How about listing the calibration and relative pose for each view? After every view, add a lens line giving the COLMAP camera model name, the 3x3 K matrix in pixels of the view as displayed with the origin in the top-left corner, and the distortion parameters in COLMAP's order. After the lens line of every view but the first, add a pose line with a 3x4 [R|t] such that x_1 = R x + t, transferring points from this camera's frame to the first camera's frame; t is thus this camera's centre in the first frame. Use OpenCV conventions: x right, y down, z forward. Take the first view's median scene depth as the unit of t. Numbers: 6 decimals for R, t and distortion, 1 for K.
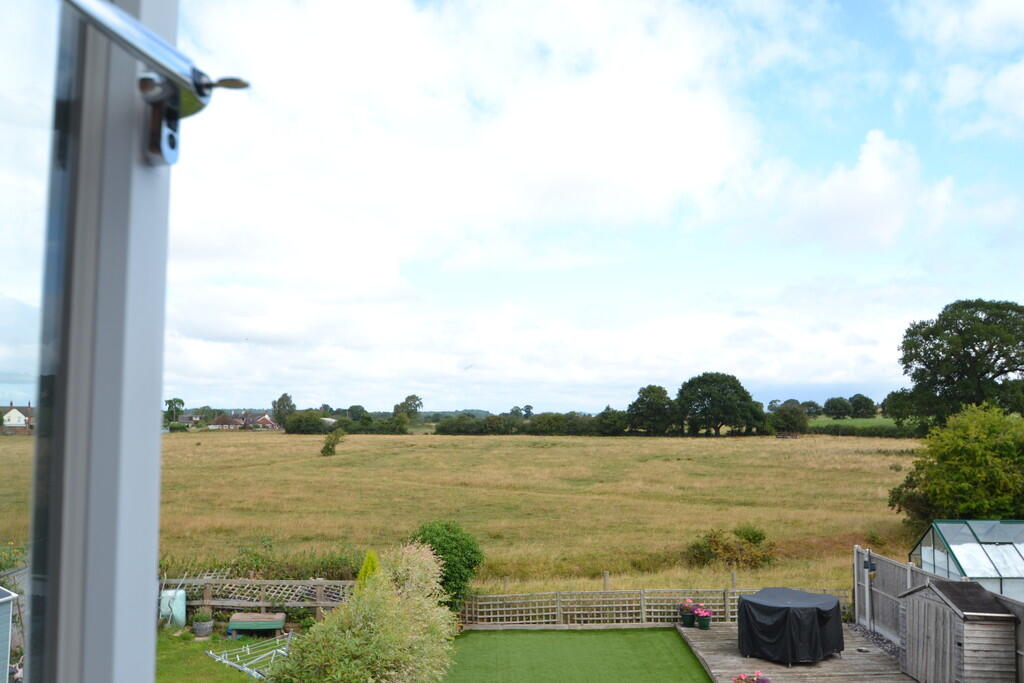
lens RADIAL K [[819.0, 0, 512.0], [0, 819.0, 341.5], [0, 0, 1]] dist [-0.052620, 0.004303]
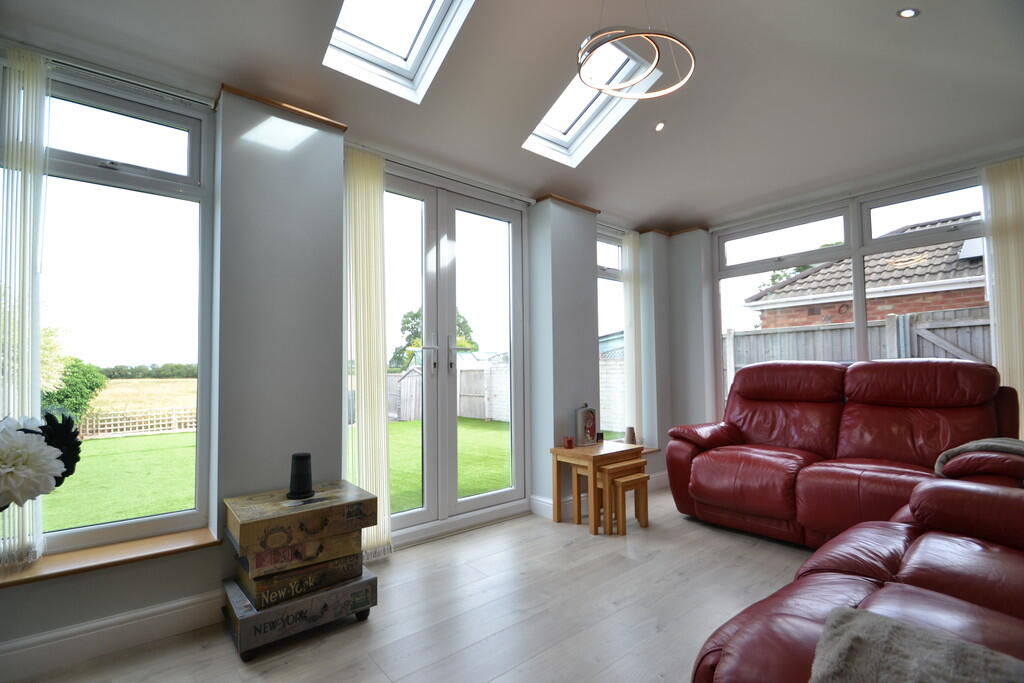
lens RADIAL K [[455.2, 0, 508.5], [0, 455.2, 353.3], [0, 0, 1]] dist [0.000561, -0.011961]
pose [[0.774241, 0.017697, 0.632643, 0.006740], [-0.044074, 0.998690, 0.026002, 0.167582], [-0.631354, -0.048015, 0.774007, 0.028274]]
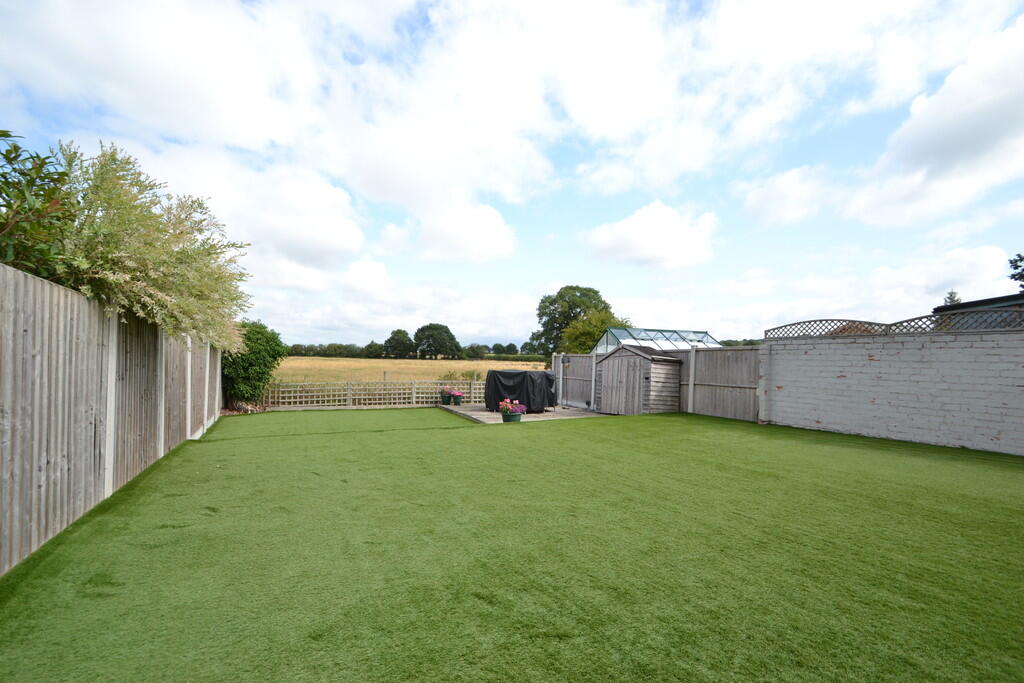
lens RADIAL K [[455.2, 0, 508.5], [0, 455.2, 353.3], [0, 0, 1]] dist [0.000561, -0.011961]
pose [[0.915895, 0.030092, 0.400289, -0.002637], [-0.061181, 0.996001, 0.065113, 0.198822], [-0.396728, -0.084127, 0.914073, 0.234914]]
